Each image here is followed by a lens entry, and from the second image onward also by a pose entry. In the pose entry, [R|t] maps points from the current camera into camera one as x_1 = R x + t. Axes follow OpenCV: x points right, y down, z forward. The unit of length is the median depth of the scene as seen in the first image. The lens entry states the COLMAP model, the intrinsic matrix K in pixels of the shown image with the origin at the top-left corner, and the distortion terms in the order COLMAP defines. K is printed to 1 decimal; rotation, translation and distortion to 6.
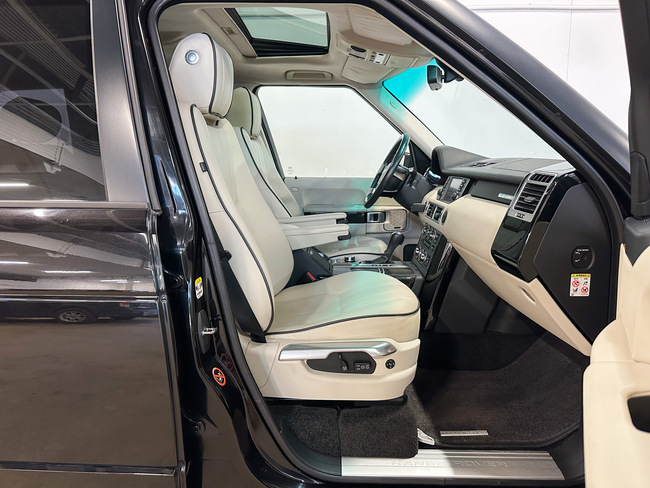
lens RADIAL K [[440.6, 0, 325.0], [0, 440.6, 244.0], [0, 0, 1]] dist [0.084273, -0.001221]
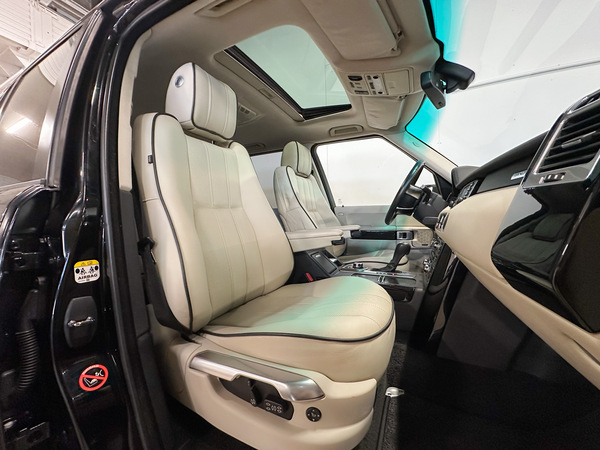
lens RADIAL K [[235.8, 0, 300.0], [0, 235.8, 225.0], [0, 0, 1]] dist [-0.001775, -0.000206]
pose [[0.908261, 0.006486, -0.418353, 0.194819], [-0.066488, 0.989412, -0.129008, 0.022728], [0.413087, 0.144988, 0.899076, 0.441959]]
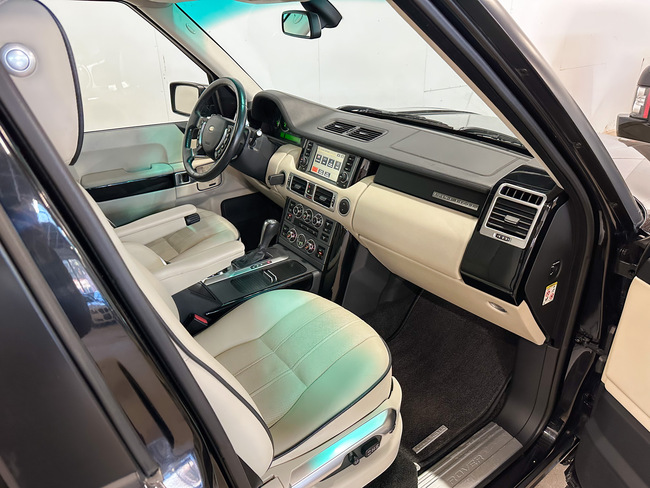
lens RADIAL K [[440.6, 0, 325.0], [0, 440.6, 244.0], [0, 0, 1]] dist [0.084273, -0.001221]
pose [[0.805031, -0.263310, 0.531595, -0.226747], [0.122633, 0.950607, 0.285144, -0.232083], [-0.580419, -0.164359, 0.797559, 0.311928]]
